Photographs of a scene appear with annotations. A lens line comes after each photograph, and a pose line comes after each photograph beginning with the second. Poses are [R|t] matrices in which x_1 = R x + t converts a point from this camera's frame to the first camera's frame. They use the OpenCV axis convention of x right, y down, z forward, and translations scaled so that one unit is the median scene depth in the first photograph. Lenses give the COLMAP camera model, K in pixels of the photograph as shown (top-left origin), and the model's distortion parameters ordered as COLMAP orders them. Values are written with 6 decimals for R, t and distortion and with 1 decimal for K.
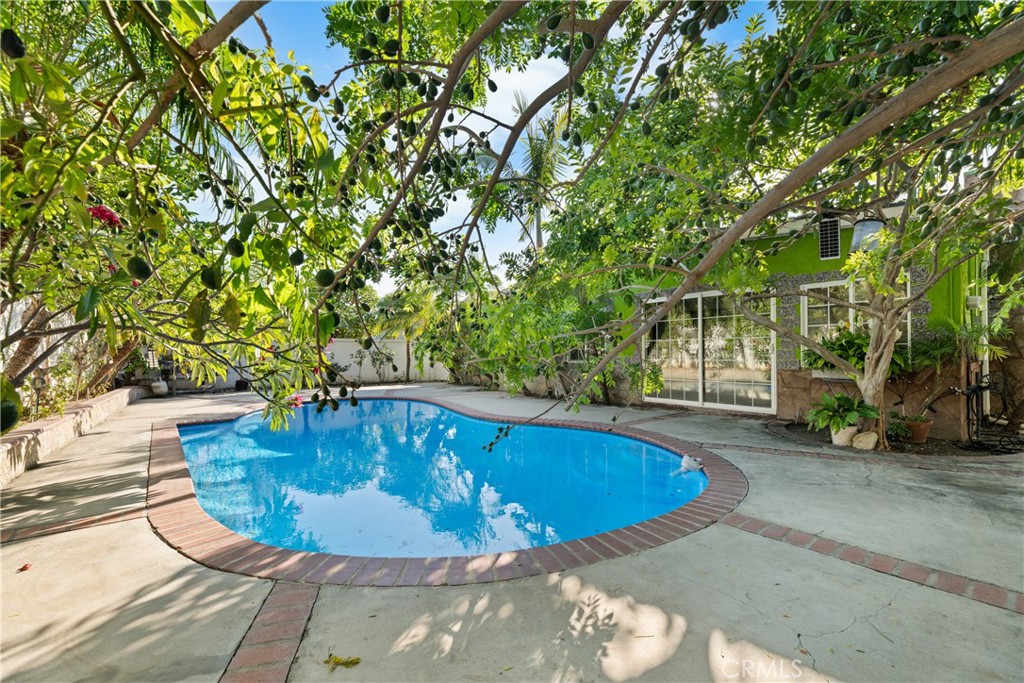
lens RADIAL K [[420.5, 0, 512.4], [0, 420.5, 354.1], [0, 0, 1]] dist [-0.000583, -0.000184]
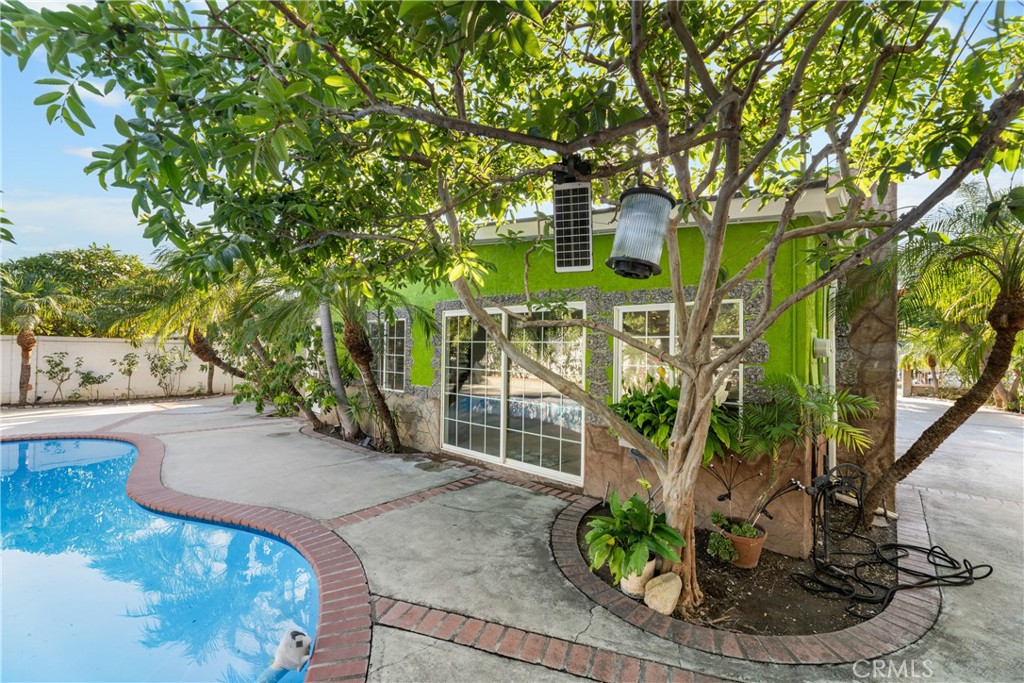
lens RADIAL K [[415.4, 0, 512.0], [0, 415.4, 341.5], [0, 0, 1]] dist [-0.002832, -0.000347]
pose [[0.979217, 0.029941, 0.200591, 0.489036], [-0.026547, 0.999456, -0.019586, -0.111656], [-0.201068, 0.013854, 0.979479, 0.459275]]
